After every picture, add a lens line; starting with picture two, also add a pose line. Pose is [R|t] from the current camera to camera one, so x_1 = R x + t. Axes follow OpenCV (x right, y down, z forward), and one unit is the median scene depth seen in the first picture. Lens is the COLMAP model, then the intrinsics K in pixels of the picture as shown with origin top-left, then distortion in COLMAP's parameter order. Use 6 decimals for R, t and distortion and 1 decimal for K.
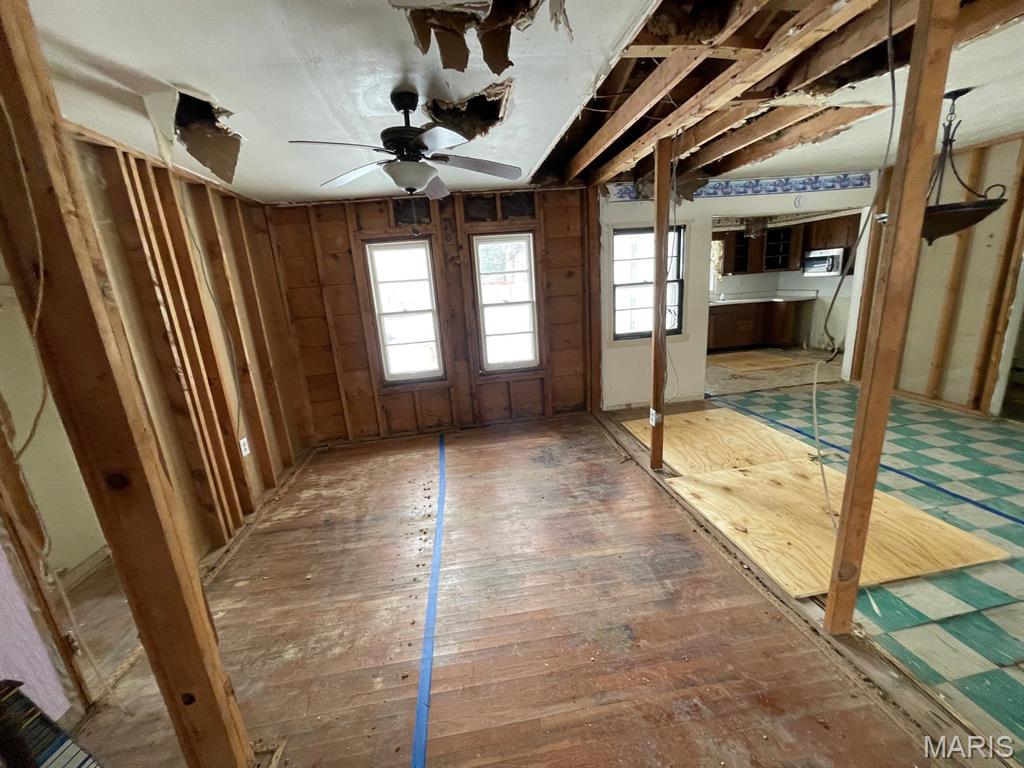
lens RADIAL K [[411.4, 0, 510.2], [0, 411.4, 389.4], [0, 0, 1]] dist [-0.002821, 0.000455]
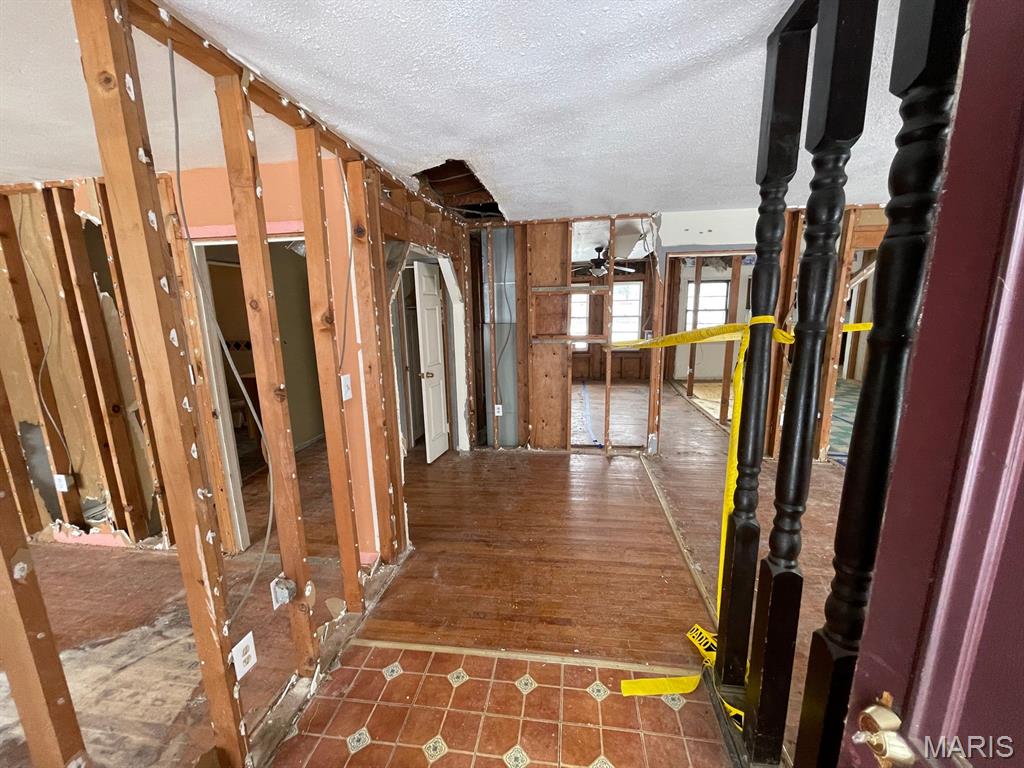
lens RADIAL K [[413.0, 0, 512.5], [0, 413.0, 387.1], [0, 0, 1]] dist [-0.000680, 0.000432]
pose [[0.959561, 0.107444, -0.260190, 0.023997], [-0.118918, 0.992489, -0.028718, 0.253796], [0.255150, 0.058498, 0.965130, -1.037233]]
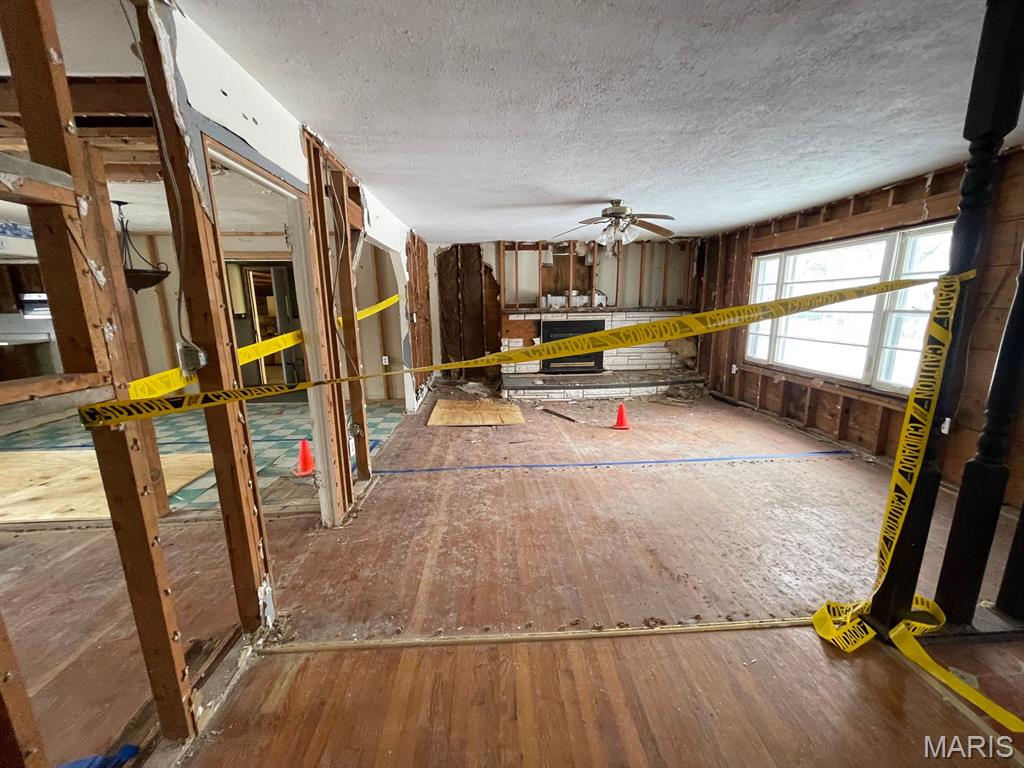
lens RADIAL K [[410.6, 0, 510.1], [0, 410.6, 387.8], [0, 0, 1]] dist [0.000166, -0.000146]
pose [[0.084603, -0.133291, 0.987459, -0.274456], [0.257986, 0.960149, 0.107500, 0.117508], [-0.962437, 0.245656, 0.115619, -0.280103]]
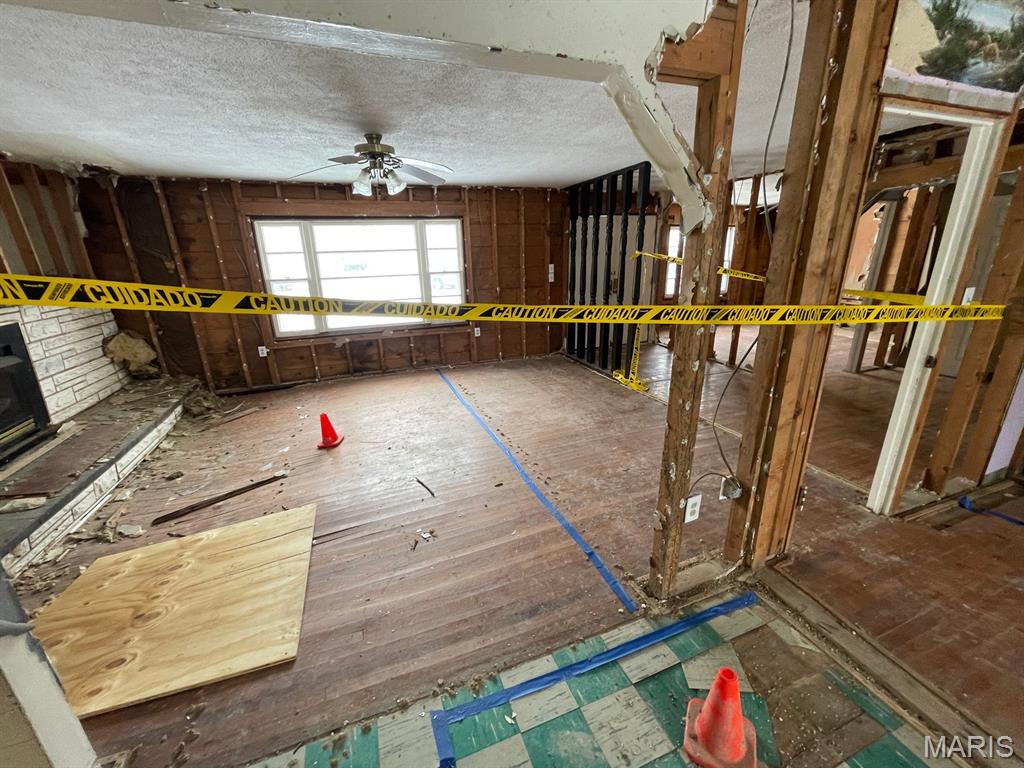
lens RADIAL K [[411.4, 0, 510.2], [0, 411.4, 389.4], [0, 0, 1]] dist [-0.002821, 0.000455]
pose [[-0.971359, 0.158275, -0.177232, 0.709866], [0.036324, 0.836012, 0.547507, -0.146108], [0.234825, 0.525388, -0.817817, 0.366509]]
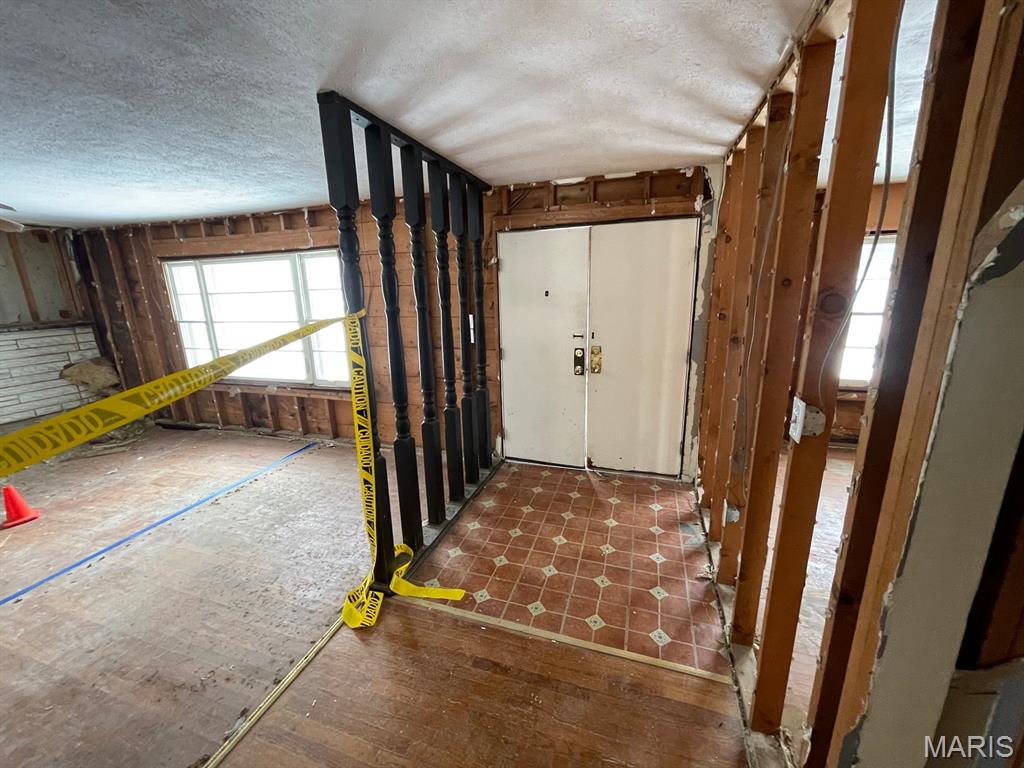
lens RADIAL K [[410.1, 0, 514.3], [0, 410.1, 389.5], [0, 0, 1]] dist [-0.005925, 0.000429]
pose [[-0.899213, -0.016135, 0.437215, -0.239925], [0.191820, 0.883612, 0.427123, 0.075428], [-0.393220, 0.467941, -0.791460, -0.302018]]
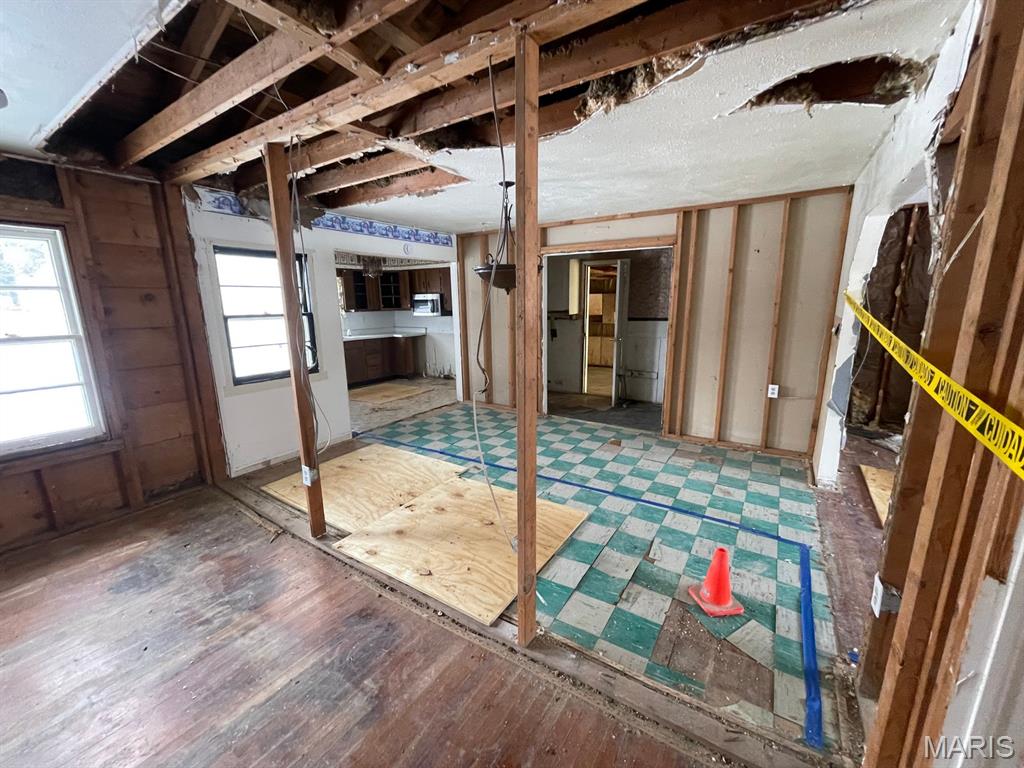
lens RADIAL K [[411.4, 0, 510.2], [0, 411.4, 389.4], [0, 0, 1]] dist [-0.002821, 0.000455]
pose [[0.656074, -0.095082, 0.748683, 0.011316], [0.157818, 0.987384, -0.012899, -0.020839], [-0.738011, 0.126619, 0.662803, 0.101862]]
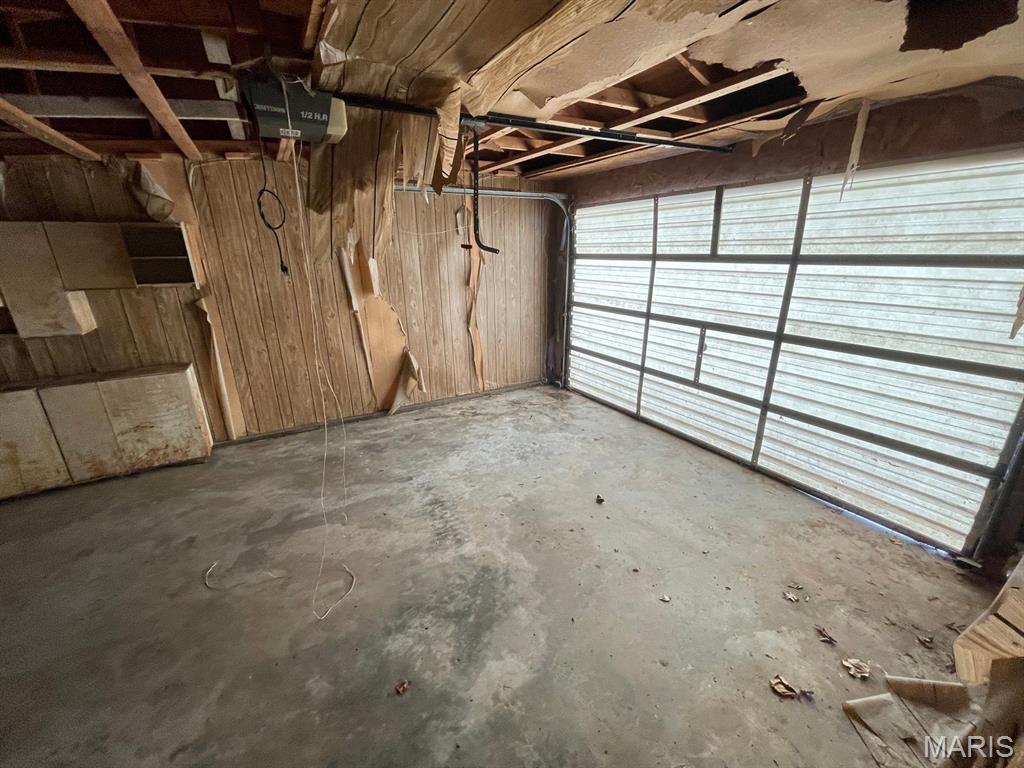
lens RADIAL K [[405.7, 0, 513.9], [0, 405.7, 388.9], [0, 0, 1]] dist [-0.000048, -0.003430]
pose [[-0.386803, -0.228120, 0.893501, 1.424075], [0.266554, 0.899901, 0.345147, -0.309752], [-0.882798, 0.371670, -0.287278, 0.826182]]
